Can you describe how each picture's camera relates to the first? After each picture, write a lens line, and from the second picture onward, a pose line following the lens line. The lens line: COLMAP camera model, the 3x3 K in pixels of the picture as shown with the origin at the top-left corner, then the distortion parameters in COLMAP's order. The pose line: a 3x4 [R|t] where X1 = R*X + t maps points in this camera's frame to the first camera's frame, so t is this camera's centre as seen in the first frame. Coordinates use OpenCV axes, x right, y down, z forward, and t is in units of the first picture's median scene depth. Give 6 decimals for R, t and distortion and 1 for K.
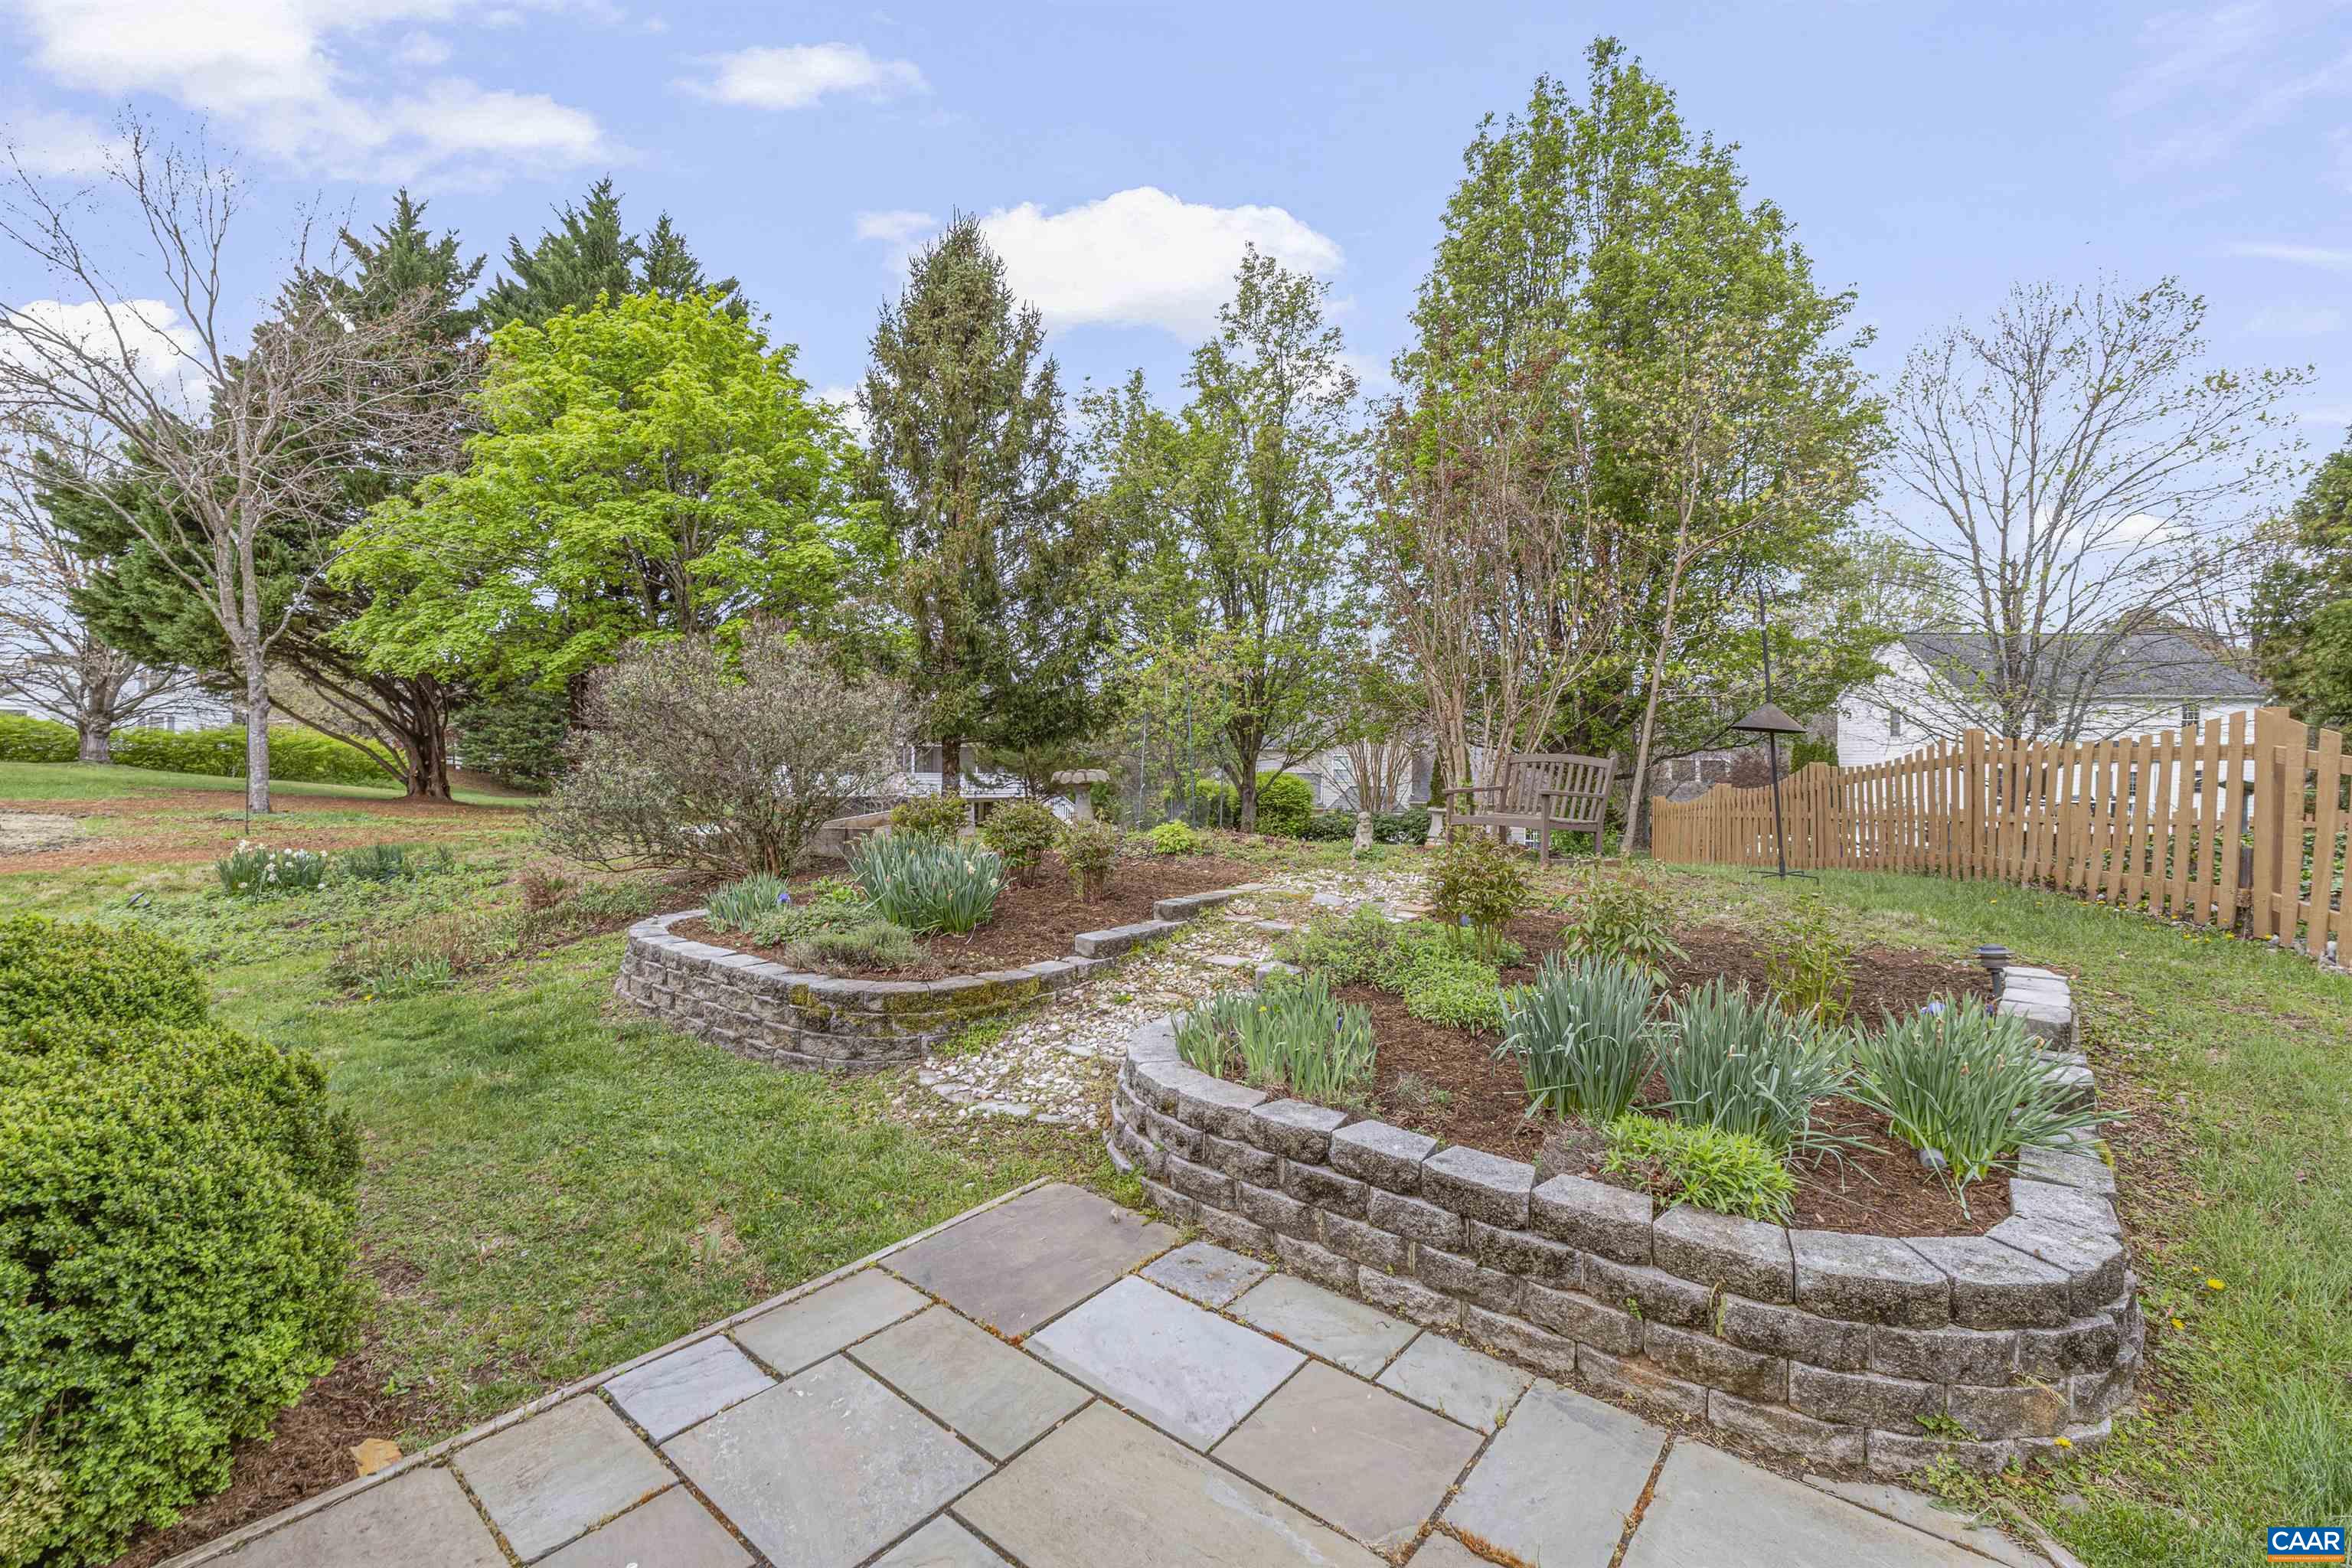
lens RADIAL K [[1000.6, 0, 1168.6], [0, 1000.6, 739.1], [0, 0, 1]] dist [-0.007793, -0.000238]
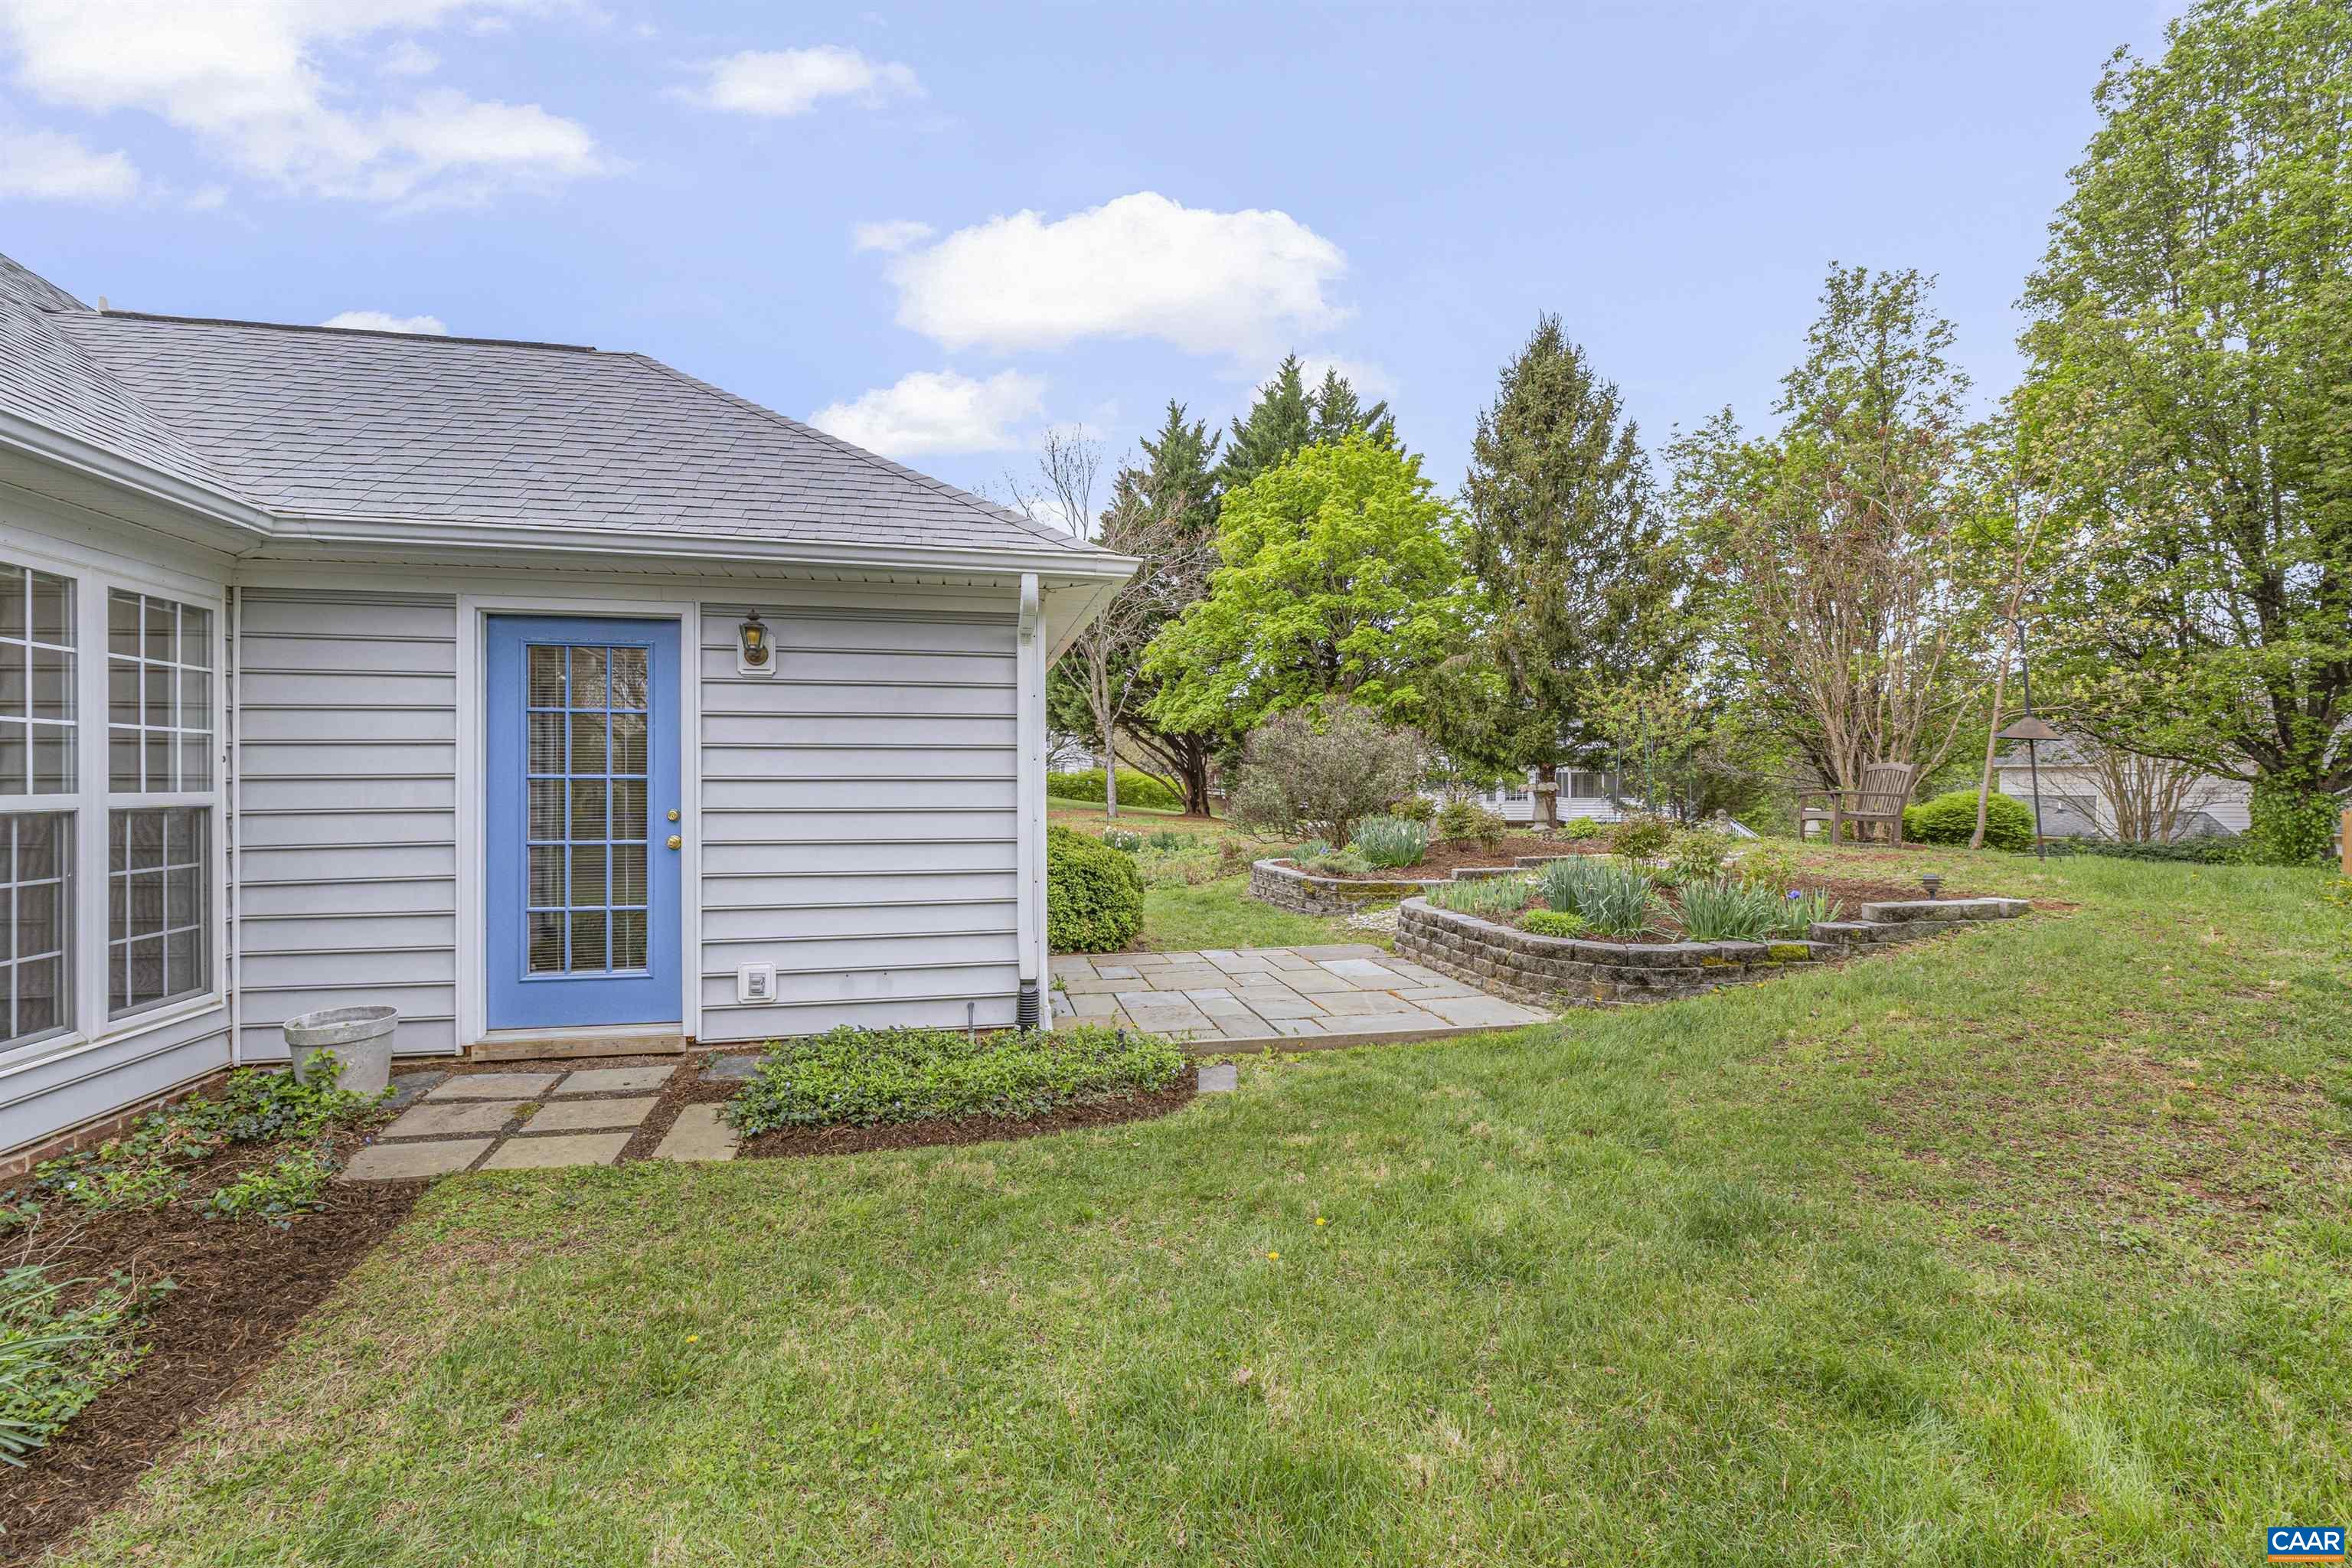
lens RADIAL K [[1012.8, 0, 1167.4], [0, 1012.8, 766.1], [0, 0, 1]] dist [-0.004583, -0.000086]
pose [[0.777042, -0.025896, -0.628915, 0.187294], [0.024146, 0.999644, -0.011328, 0.004408], [0.628985, -0.006384, 0.777391, -0.214118]]
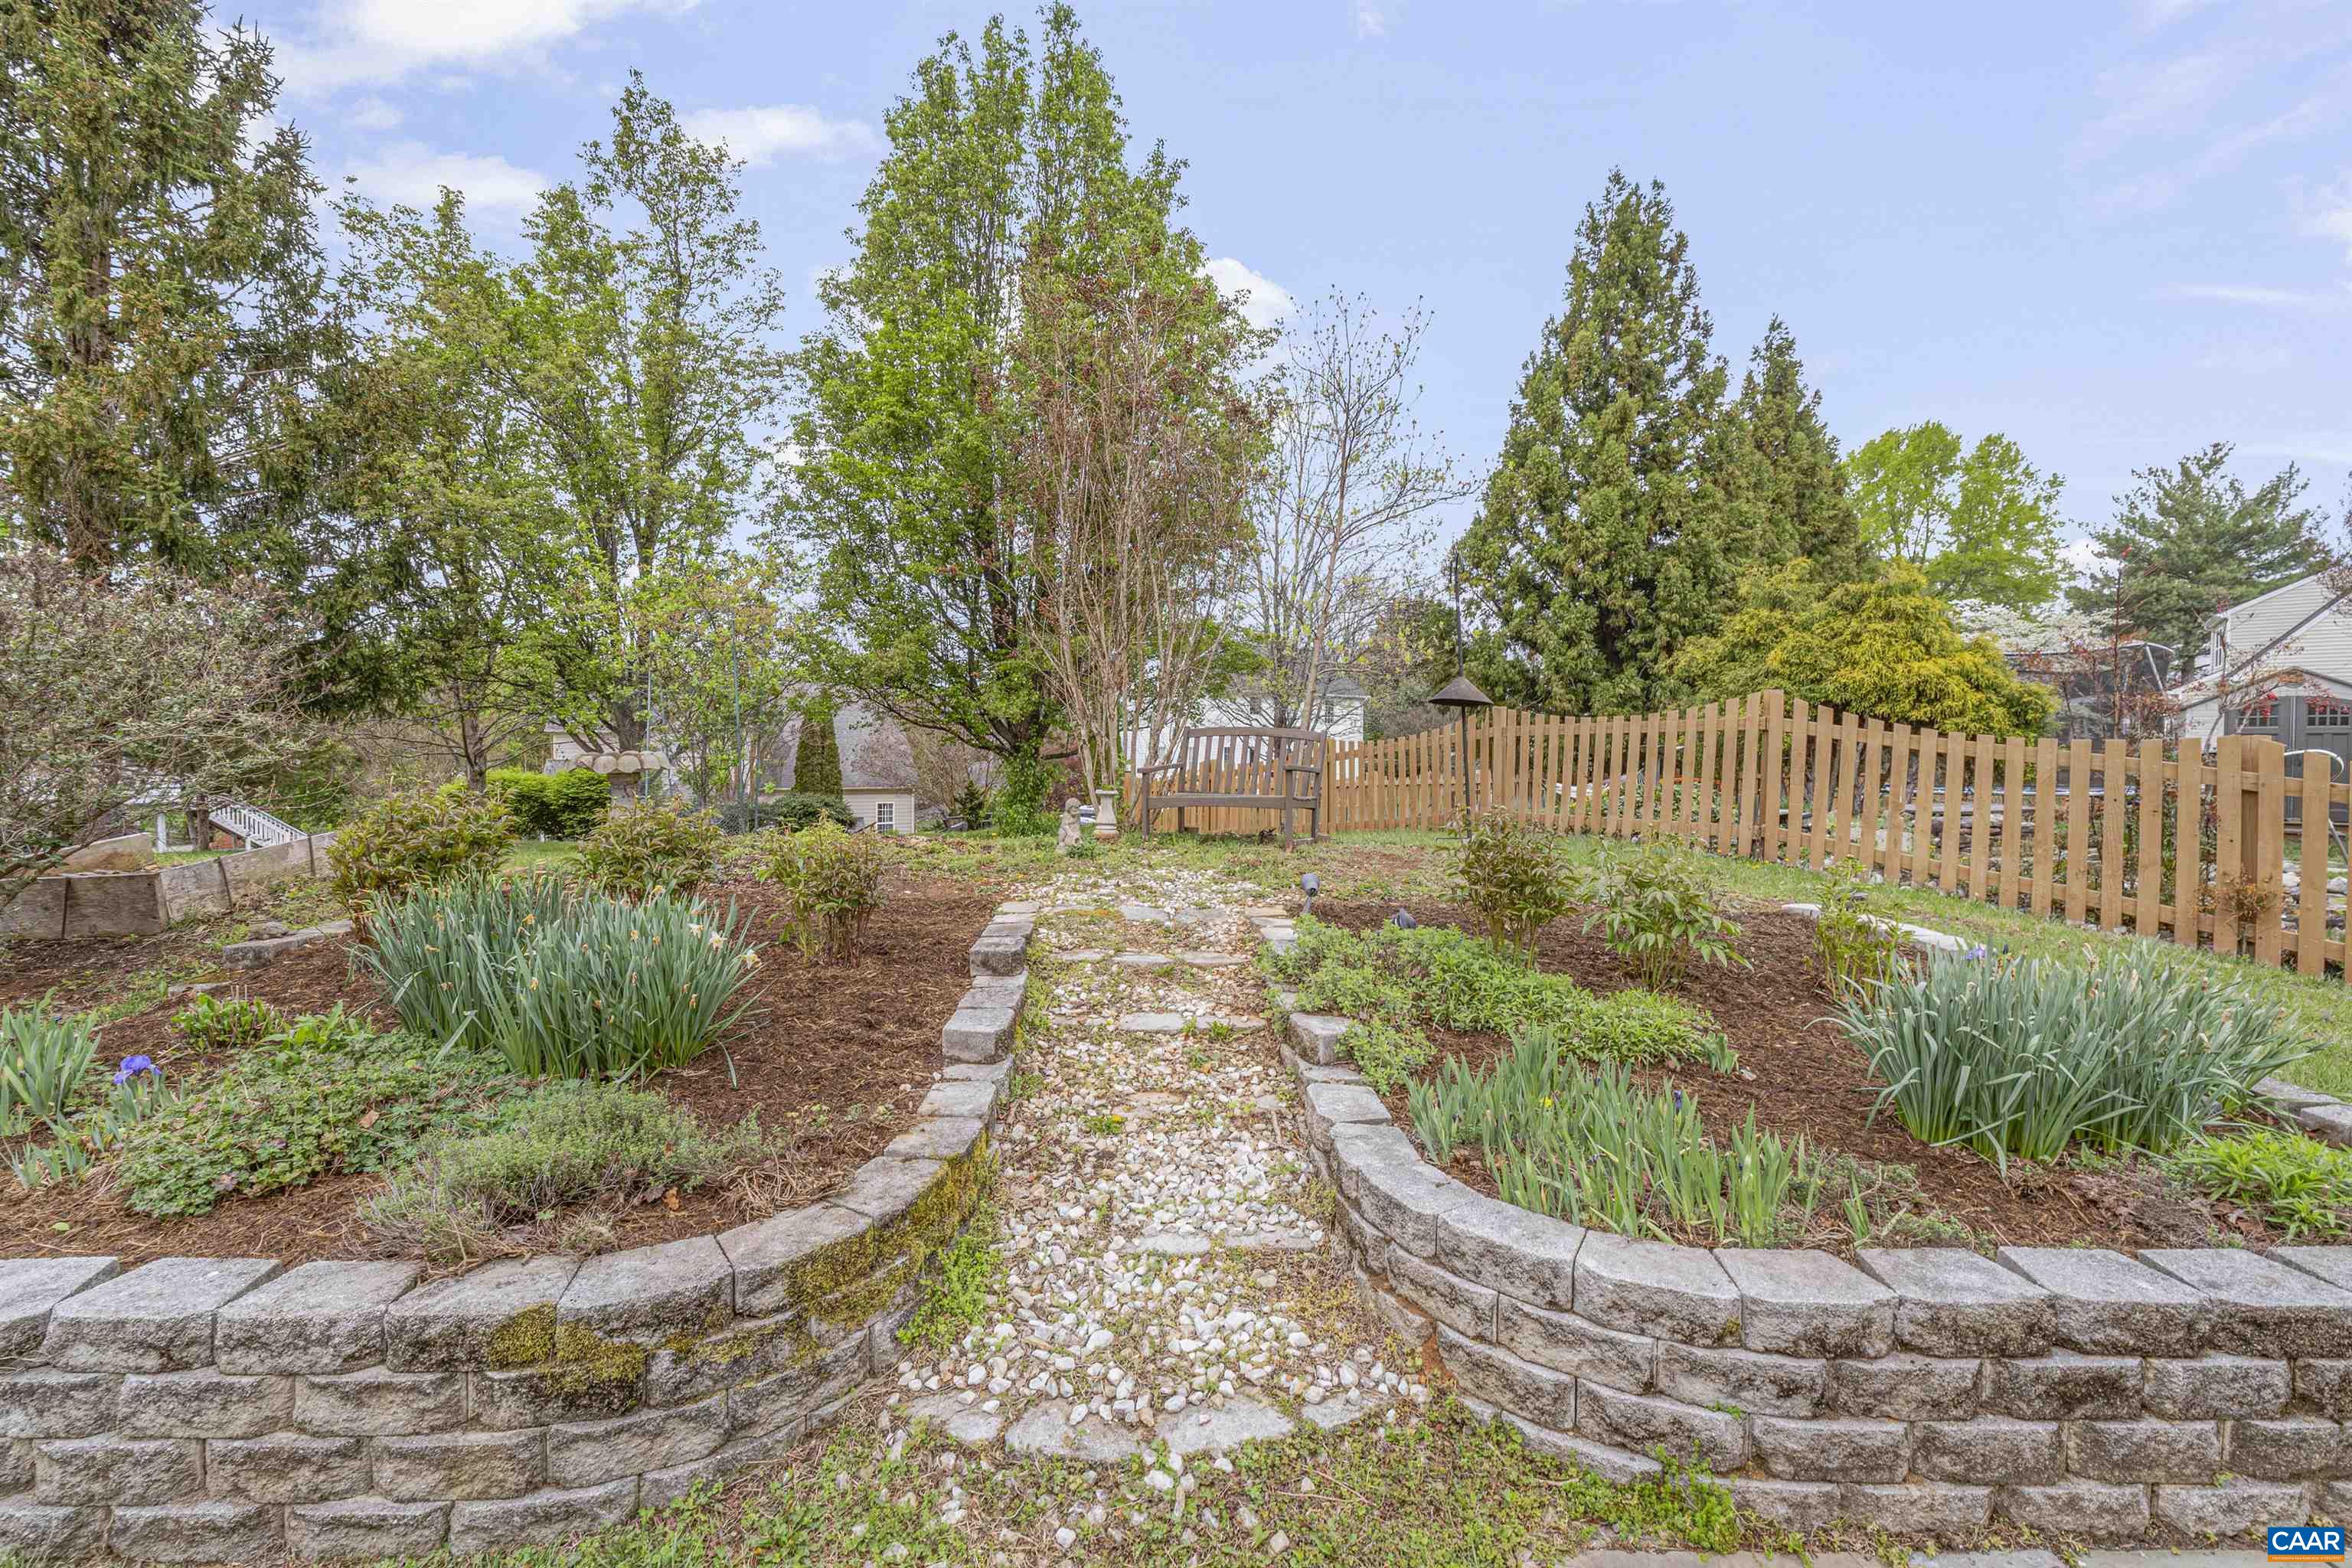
lens RADIAL K [[987.3, 0, 1179.0], [0, 987.3, 761.7], [0, 0, 1]] dist [-0.006656, -0.000272]
pose [[0.765900, -0.022103, 0.642580, -0.097725], [-0.004417, 0.999204, 0.039635, 0.004582], [-0.642945, -0.033195, 0.765193, 0.131796]]
